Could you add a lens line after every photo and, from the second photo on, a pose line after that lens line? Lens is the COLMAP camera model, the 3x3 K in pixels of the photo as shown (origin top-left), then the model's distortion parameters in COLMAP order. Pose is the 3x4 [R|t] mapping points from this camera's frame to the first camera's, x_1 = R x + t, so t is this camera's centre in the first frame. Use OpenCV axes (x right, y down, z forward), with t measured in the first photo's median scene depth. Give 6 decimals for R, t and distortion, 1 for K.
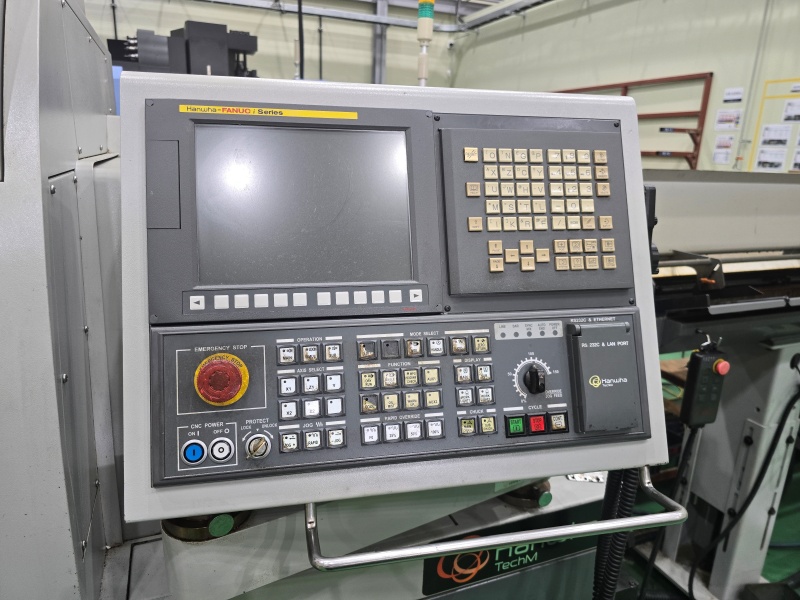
lens RADIAL K [[541.8, 0, 393.6], [0, 541.8, 299.0], [0, 0, 1]] dist [0.048609, -0.054666]
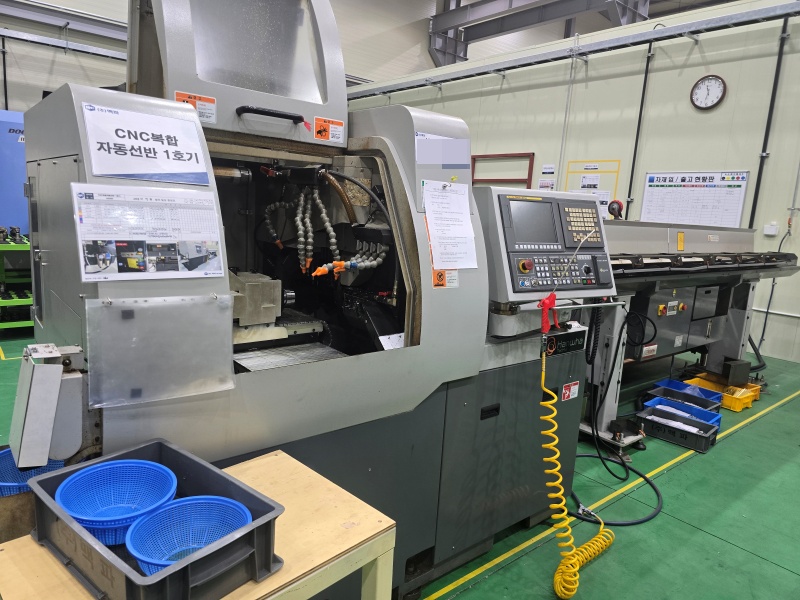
lens RADIAL K [[542.0, 0, 388.1], [0, 542.0, 298.4], [0, 0, 1]] dist [0.055775, -0.051574]
pose [[0.954469, -0.025145, 0.297247, -1.007690], [0.050281, 0.995745, -0.077222, 0.262649], [-0.294041, 0.088652, 0.951673, -0.994998]]
